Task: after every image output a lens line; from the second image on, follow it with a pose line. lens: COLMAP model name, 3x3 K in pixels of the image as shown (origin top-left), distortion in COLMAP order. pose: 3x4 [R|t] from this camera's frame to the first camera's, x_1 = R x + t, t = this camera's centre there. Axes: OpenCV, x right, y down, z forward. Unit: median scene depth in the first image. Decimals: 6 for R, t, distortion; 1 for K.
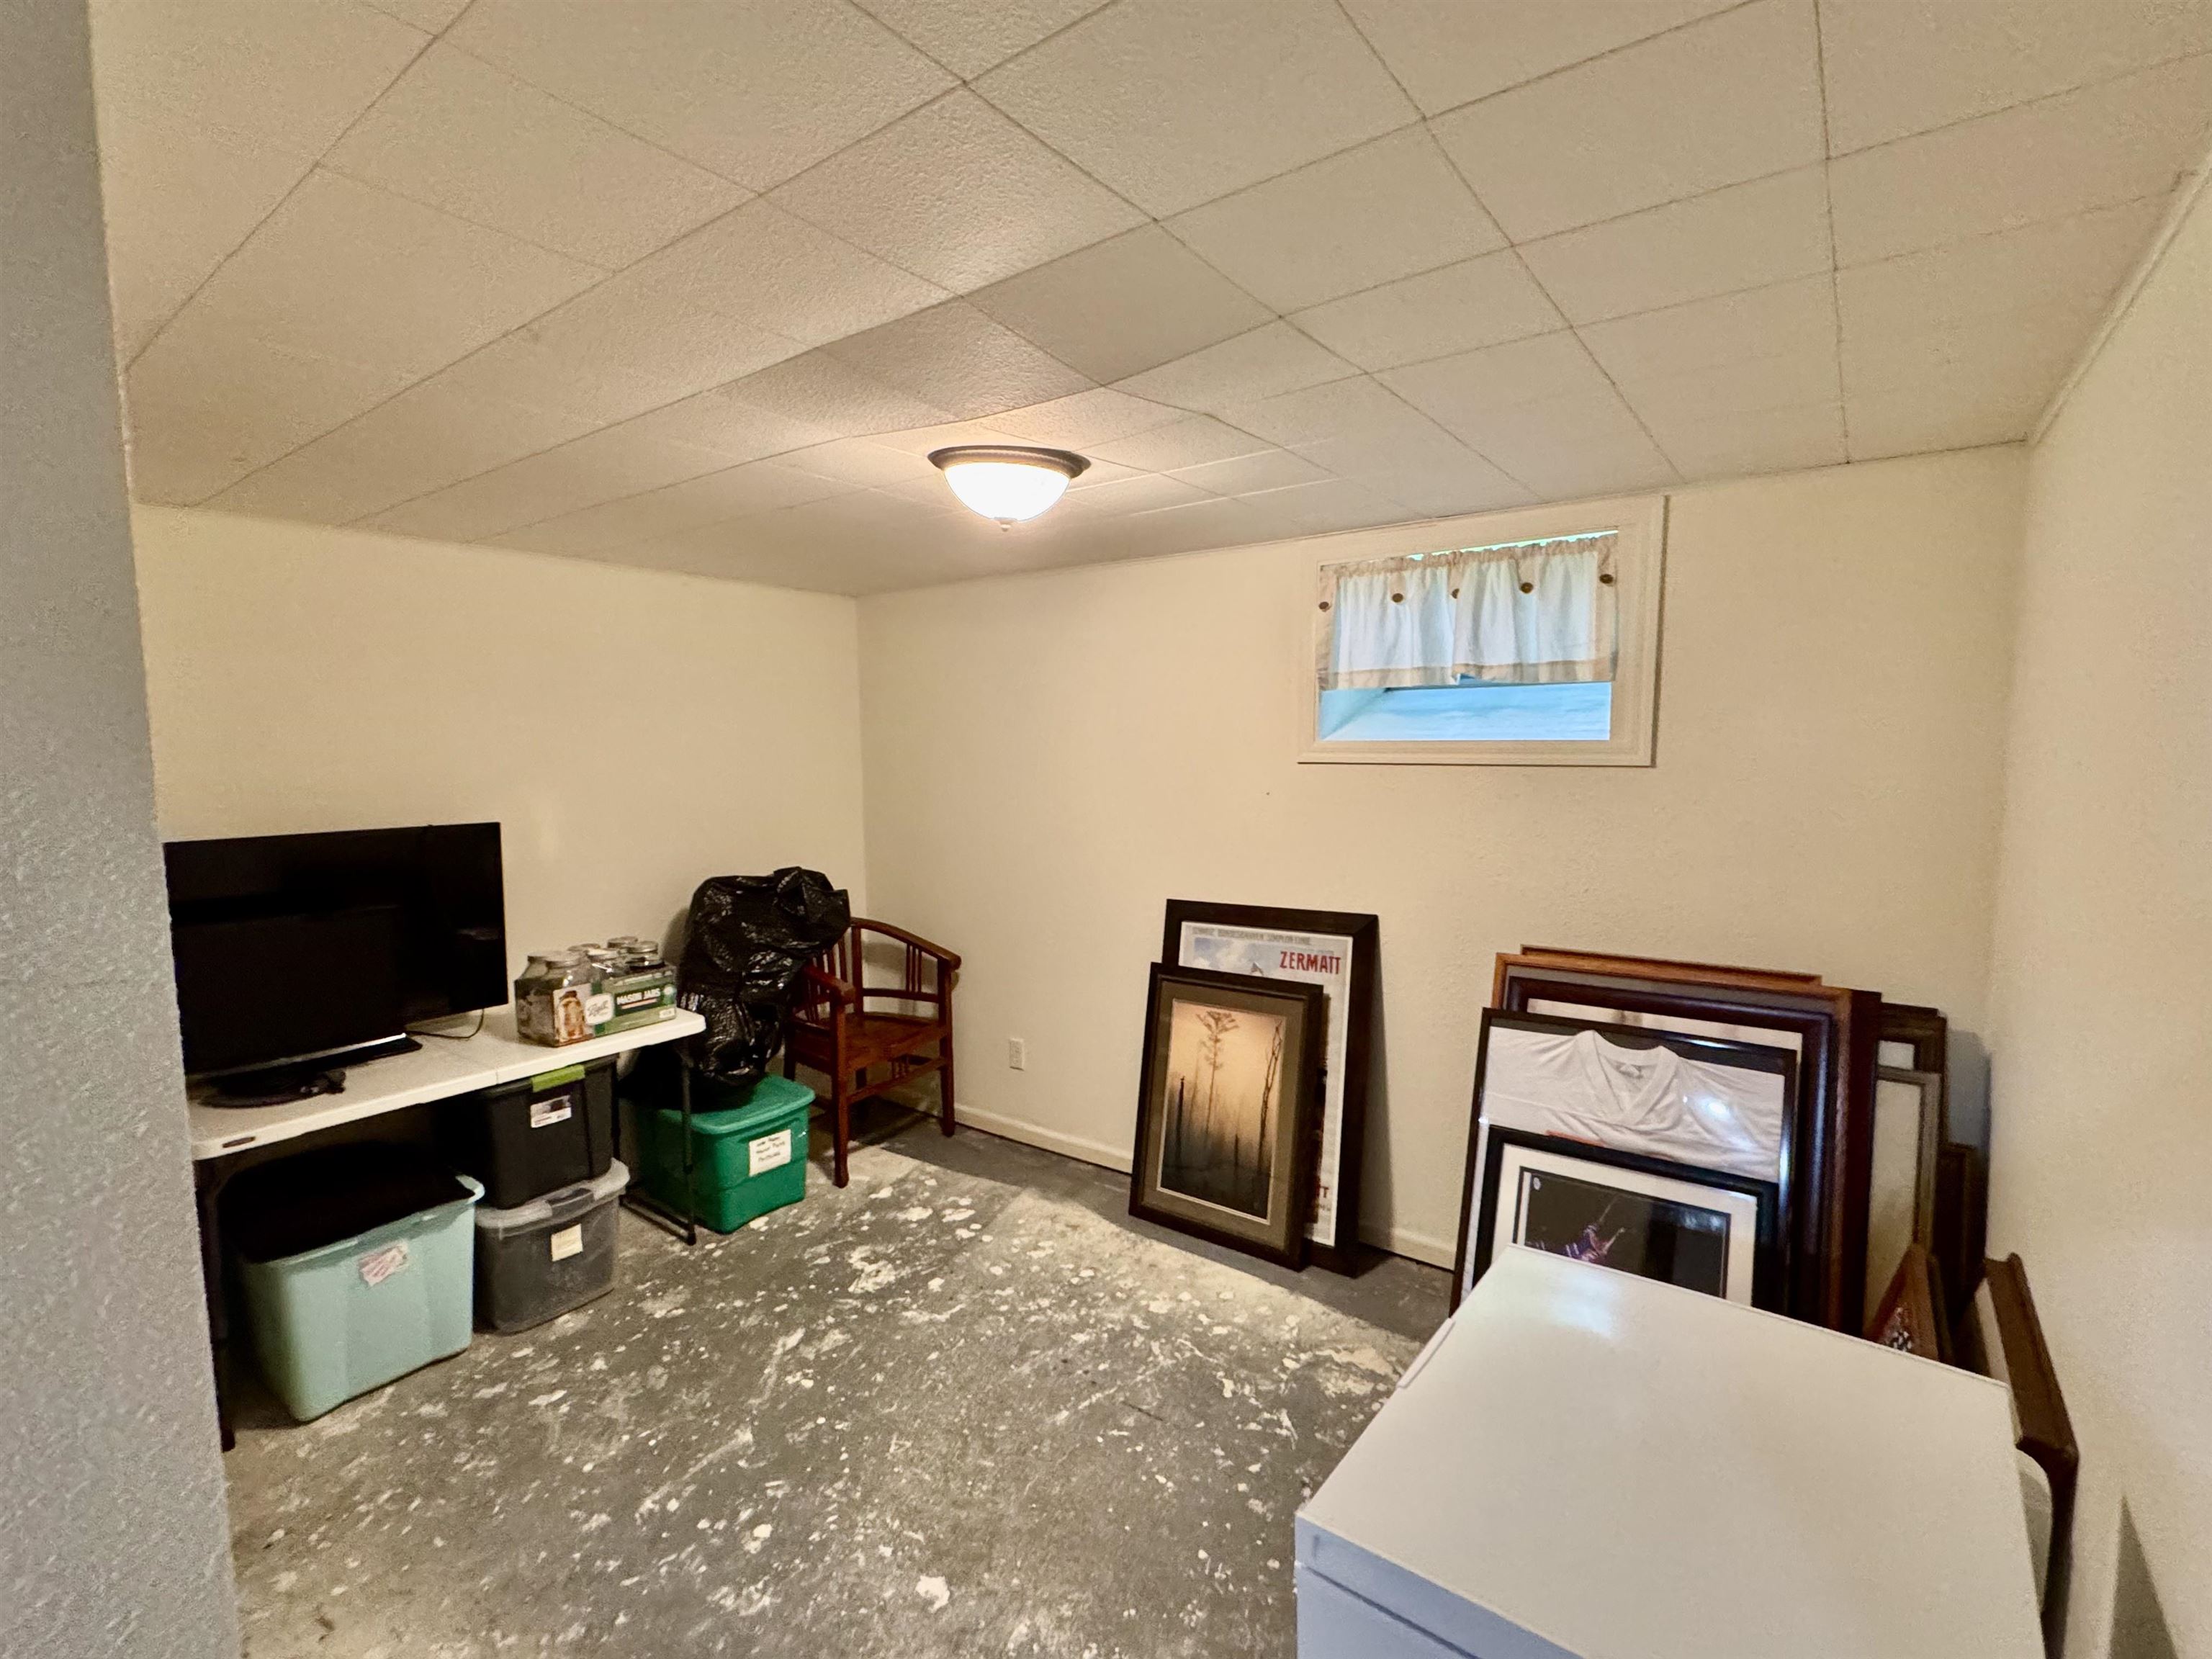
lens RADIAL K [[1013.6, 0, 1106.0], [0, 1013.6, 829.5], [0, 0, 1]] dist [0.001113, 0.000314]
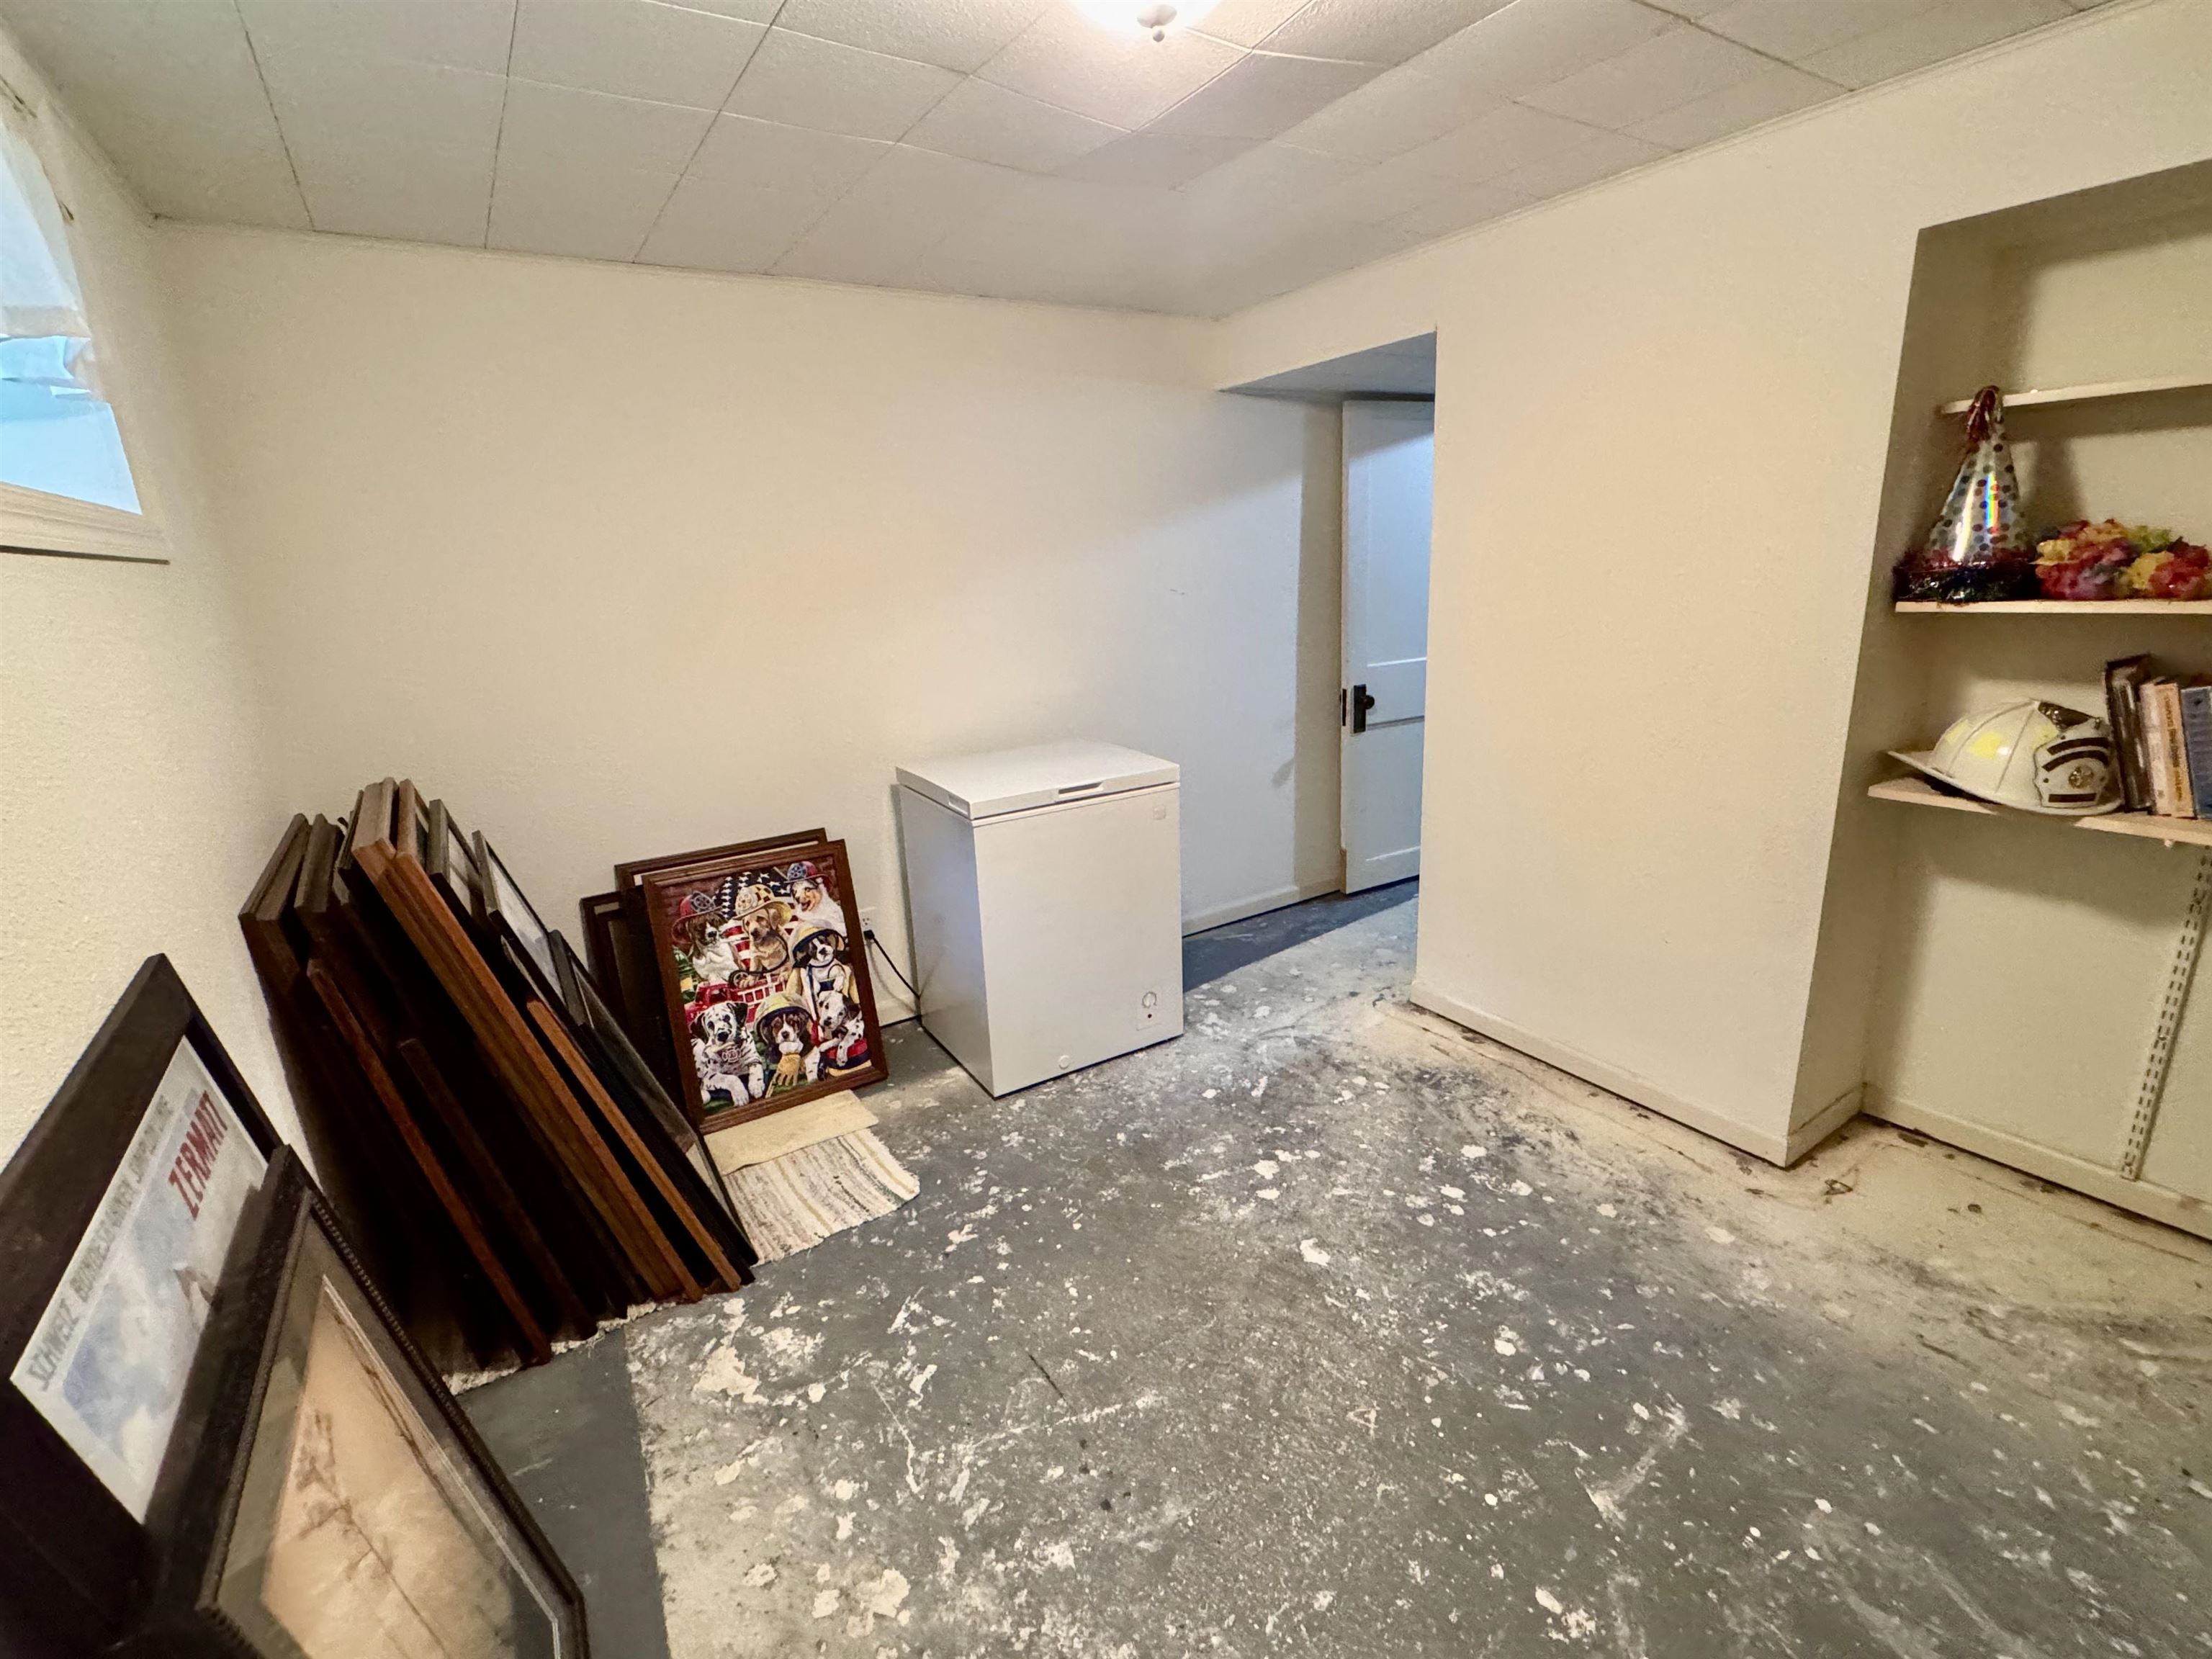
lens RADIAL K [[1013.6, 0, 1106.0], [0, 1013.6, 829.5], [0, 0, 1]] dist [0.001113, 0.000314]
pose [[-0.939045, -0.035915, 0.341914, -0.265995], [0.089524, 0.934673, 0.344053, -0.079651], [-0.331934, 0.353690, -0.874484, 1.570741]]
